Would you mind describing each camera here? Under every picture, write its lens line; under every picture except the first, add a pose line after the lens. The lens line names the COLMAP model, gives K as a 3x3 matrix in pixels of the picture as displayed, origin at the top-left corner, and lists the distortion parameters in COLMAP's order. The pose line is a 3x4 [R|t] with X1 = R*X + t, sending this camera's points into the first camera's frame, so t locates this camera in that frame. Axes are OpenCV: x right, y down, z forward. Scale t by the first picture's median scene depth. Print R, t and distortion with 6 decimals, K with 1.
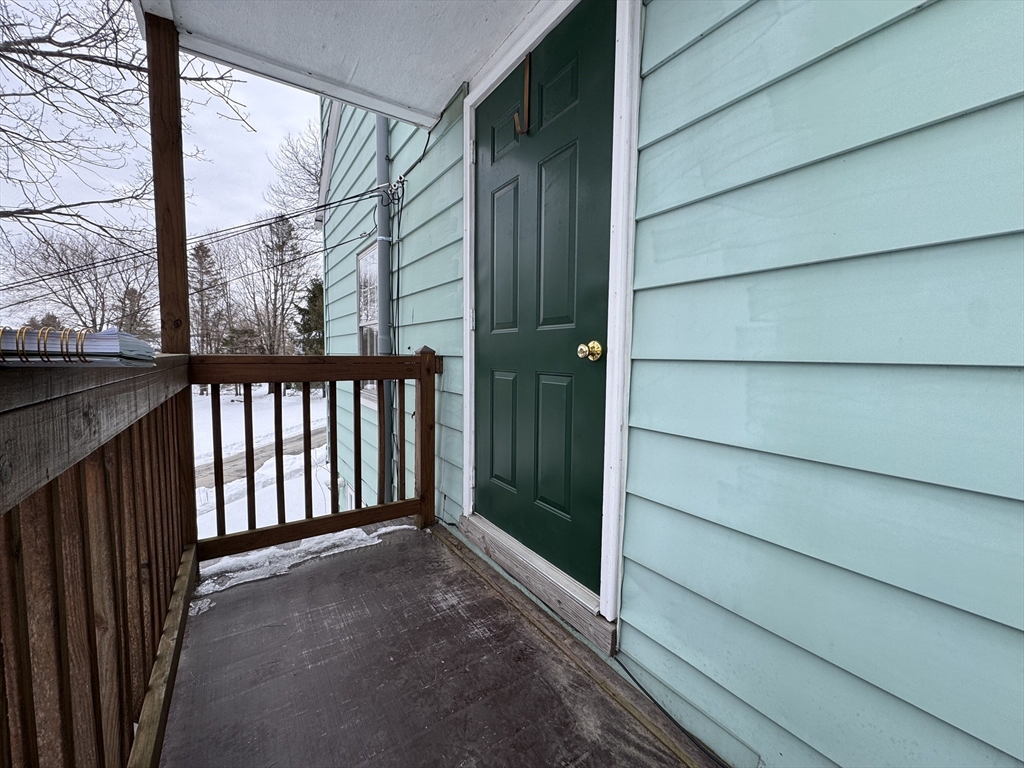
lens RADIAL K [[406.8, 0, 512.0], [0, 406.8, 384.0], [0, 0, 1]] dist [-0.000442, 0.000190]
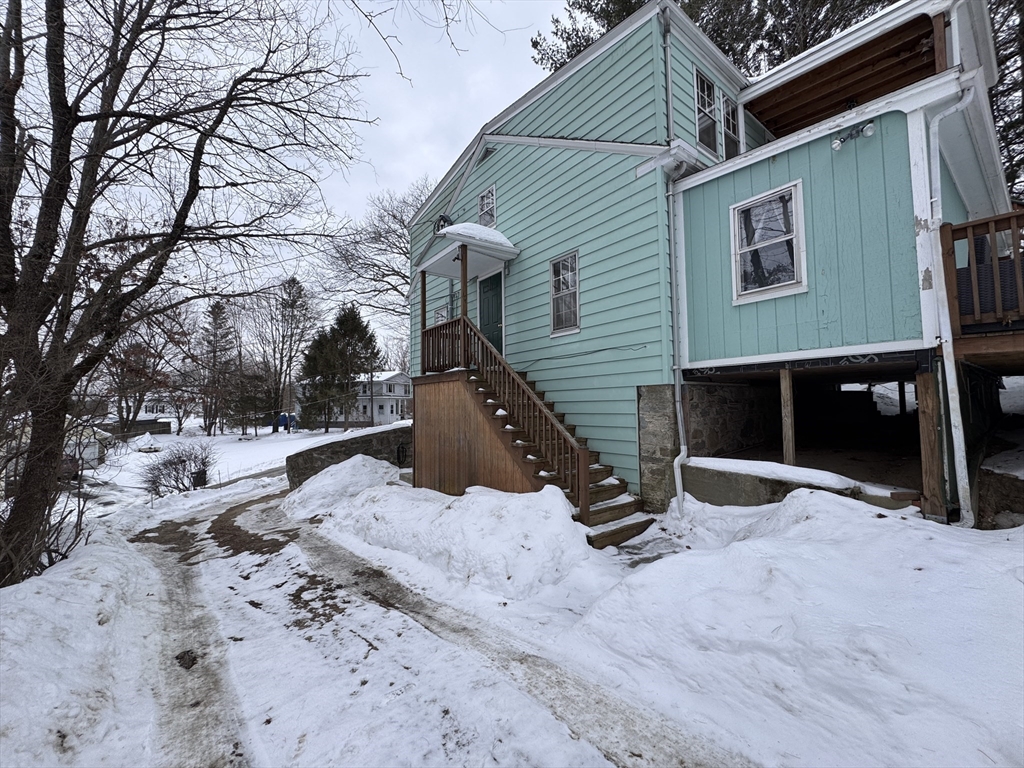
lens RADIAL K [[406.8, 0, 512.0], [0, 406.8, 384.0], [0, 0, 1]] dist [-0.000442, 0.000190]
pose [[0.998000, -0.025960, 0.057639, -0.001166], [0.032711, 0.992299, -0.119465, 0.054471], [-0.054093, 0.121112, 0.991164, -0.181407]]
